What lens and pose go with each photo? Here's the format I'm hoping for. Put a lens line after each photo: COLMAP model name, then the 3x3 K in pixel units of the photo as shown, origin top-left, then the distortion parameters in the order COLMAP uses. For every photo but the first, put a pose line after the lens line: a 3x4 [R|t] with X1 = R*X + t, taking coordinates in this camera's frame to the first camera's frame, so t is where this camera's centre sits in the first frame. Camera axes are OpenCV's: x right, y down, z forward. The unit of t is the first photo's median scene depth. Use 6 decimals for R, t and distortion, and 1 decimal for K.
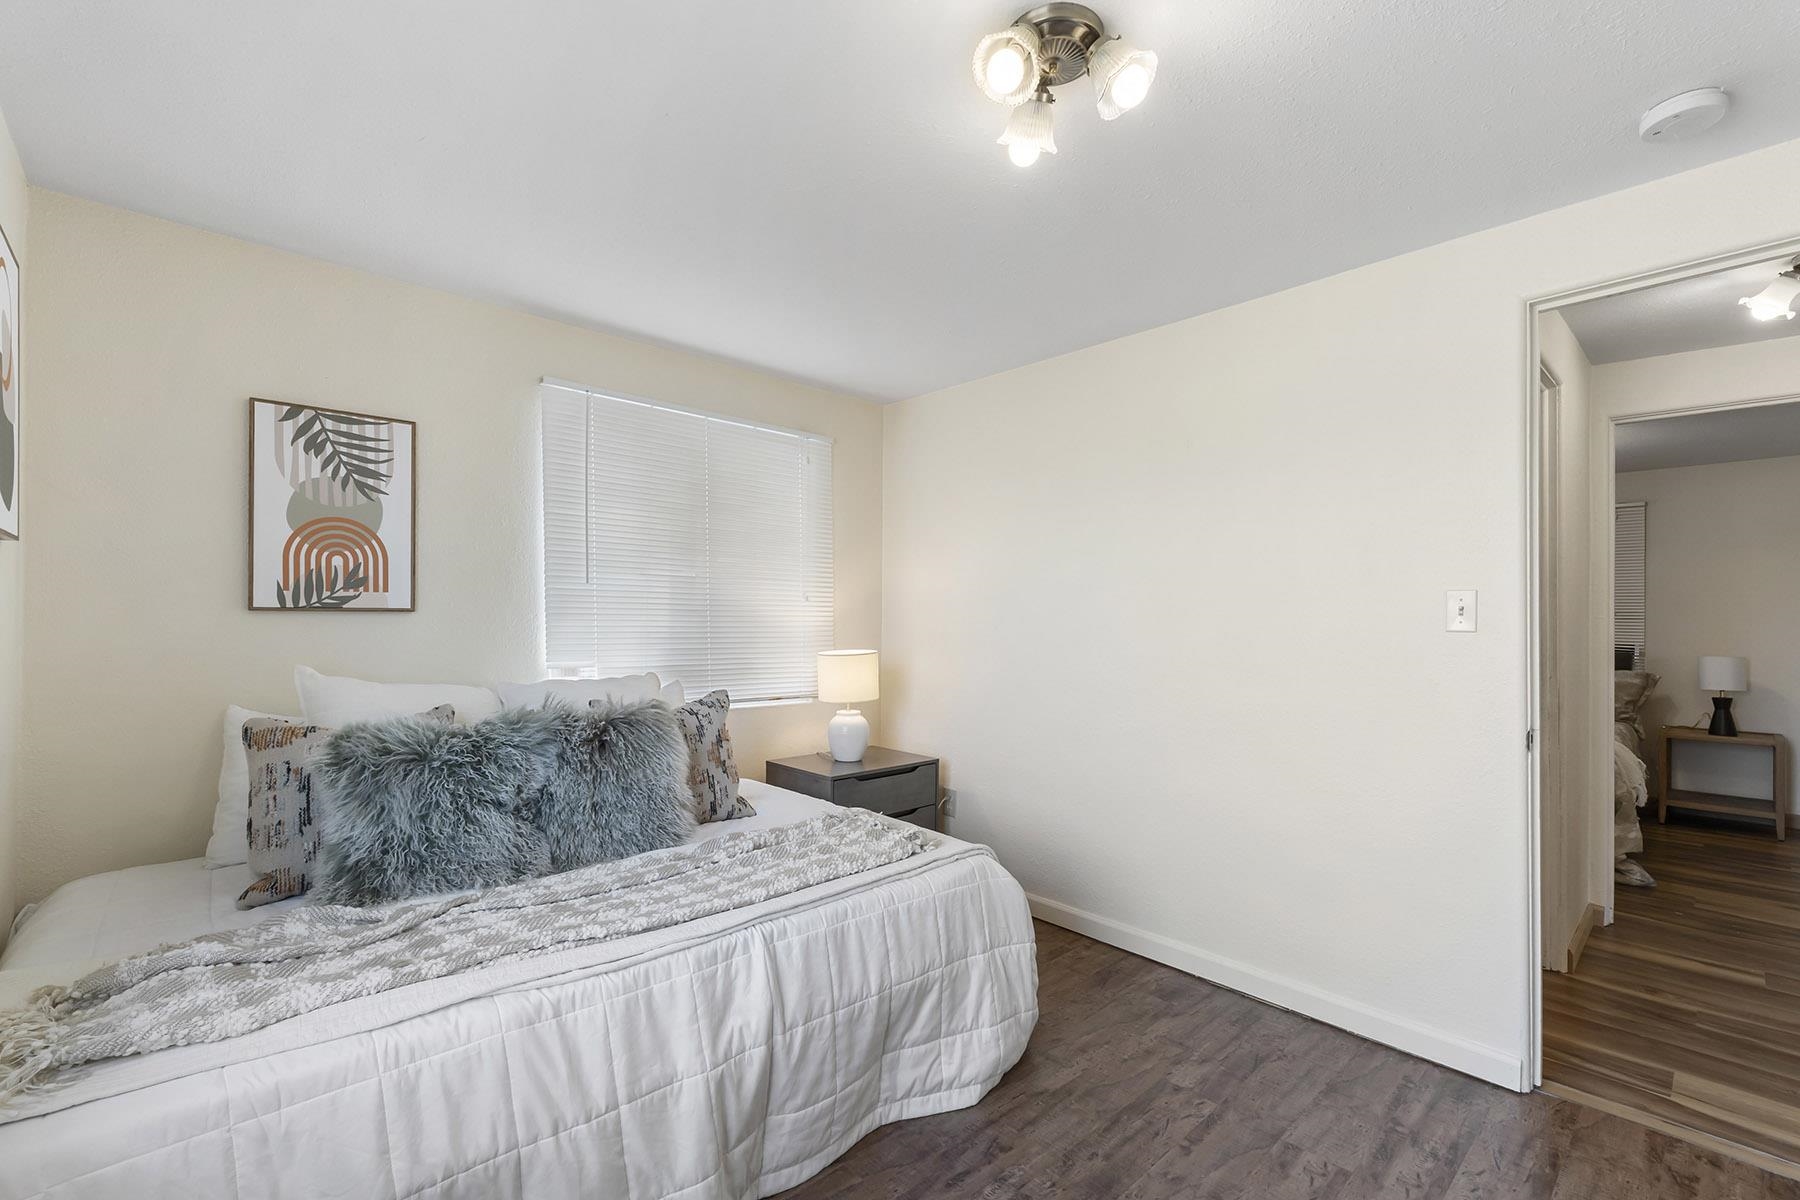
lens RADIAL K [[778.8, 0, 891.5], [0, 778.8, 623.2], [0, 0, 1]] dist [0.004694, 0.000339]
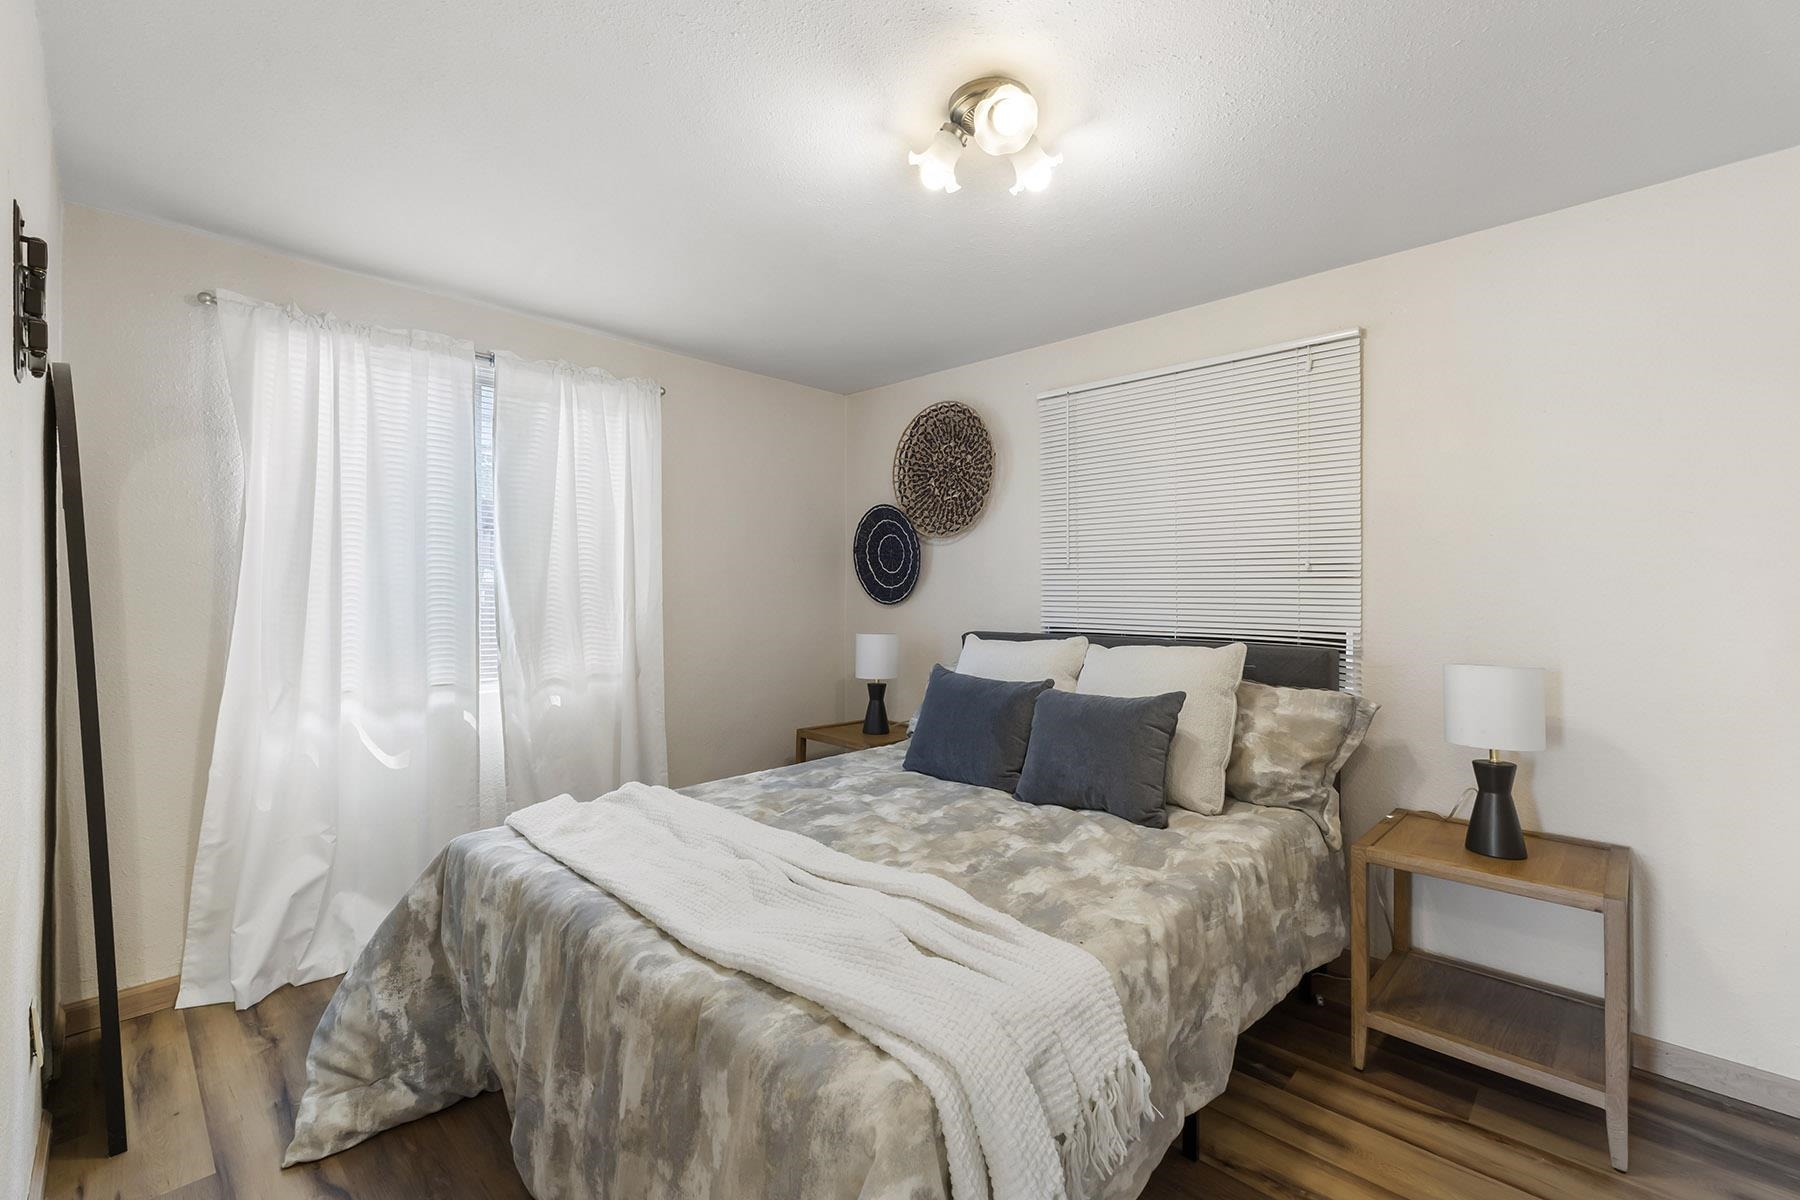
lens RADIAL K [[775.8, 0, 900.0], [0, 775.8, 600.0], [0, 0, 1]] dist [0.002938, 0.000192]
pose [[0.997721, -0.001530, 0.067462, 0.707927], [0.001361, 0.999996, 0.002556, 0.007444], [-0.067465, -0.002458, 0.997719, 0.601388]]
